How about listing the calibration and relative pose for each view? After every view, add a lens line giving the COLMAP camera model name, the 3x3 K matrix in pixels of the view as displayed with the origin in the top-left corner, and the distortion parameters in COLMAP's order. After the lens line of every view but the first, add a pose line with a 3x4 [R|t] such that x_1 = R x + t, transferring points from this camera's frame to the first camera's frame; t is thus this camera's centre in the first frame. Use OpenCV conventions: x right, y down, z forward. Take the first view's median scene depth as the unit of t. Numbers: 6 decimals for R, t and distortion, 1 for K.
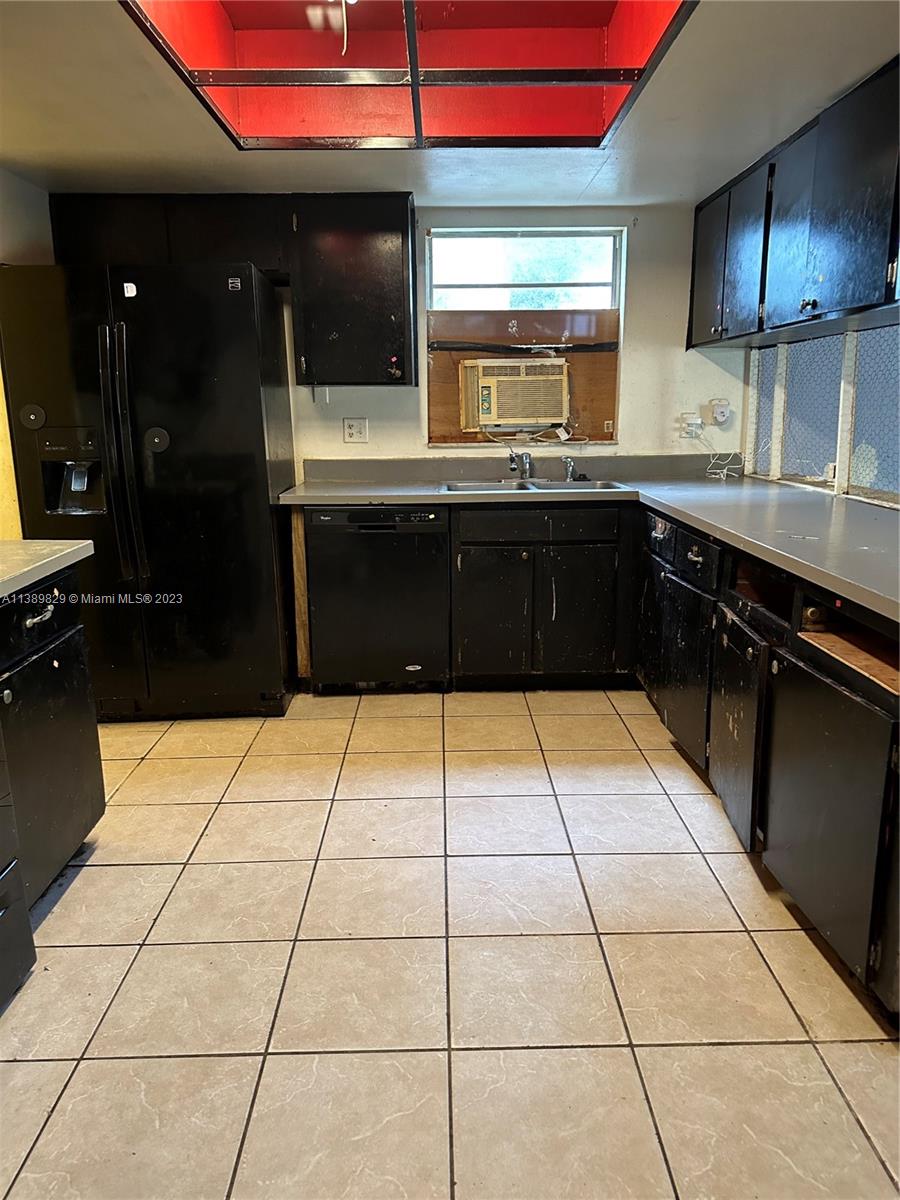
lens RADIAL K [[841.6, 0, 449.3], [0, 841.6, 596.9], [0, 0, 1]] dist [0.011309, -0.009721]
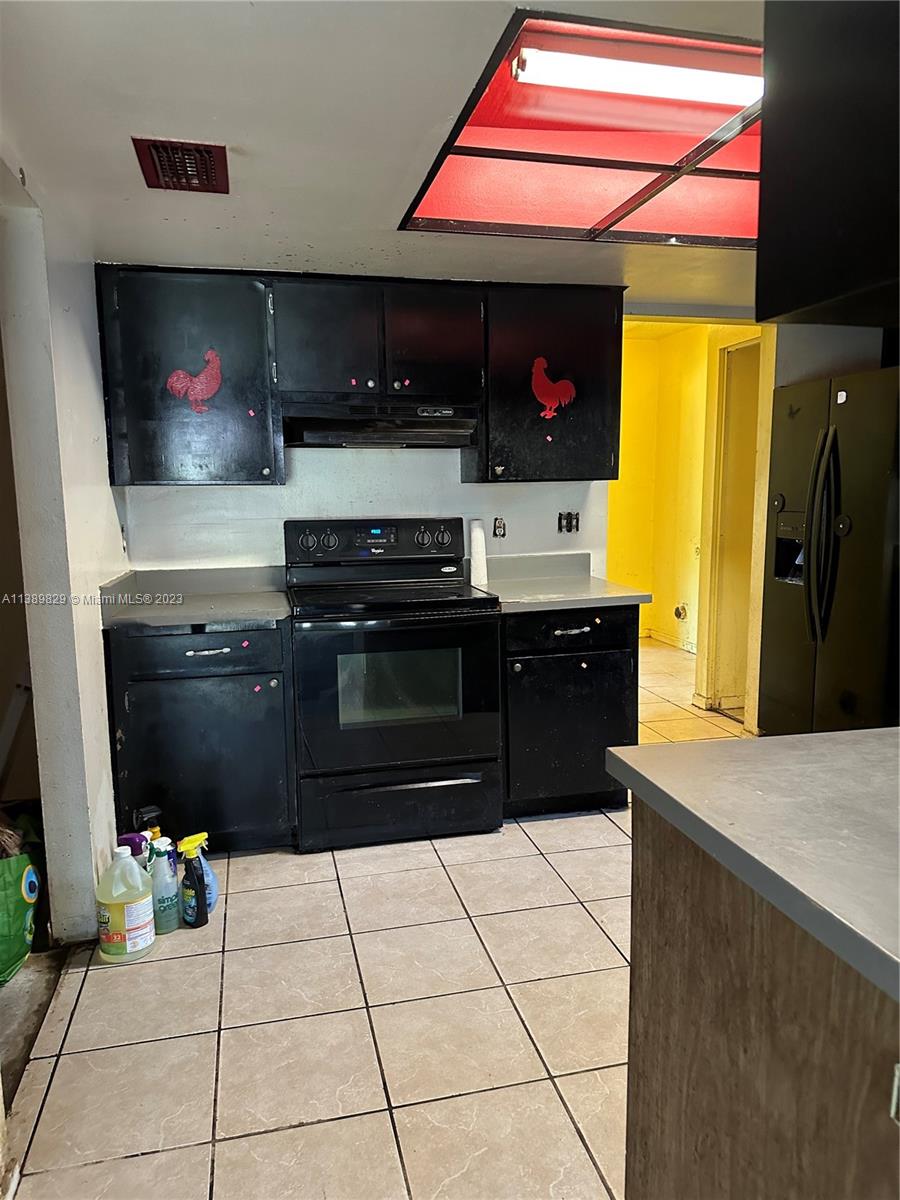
lens RADIAL K [[841.6, 0, 451.6], [0, 841.6, 600.7], [0, 0, 1]] dist [0.011309, -0.009721]
pose [[0.224299, 0.147827, -0.963243, 1.088172], [-0.213054, 0.971955, 0.099552, -0.151632], [0.950946, 0.182894, 0.249503, 0.451201]]
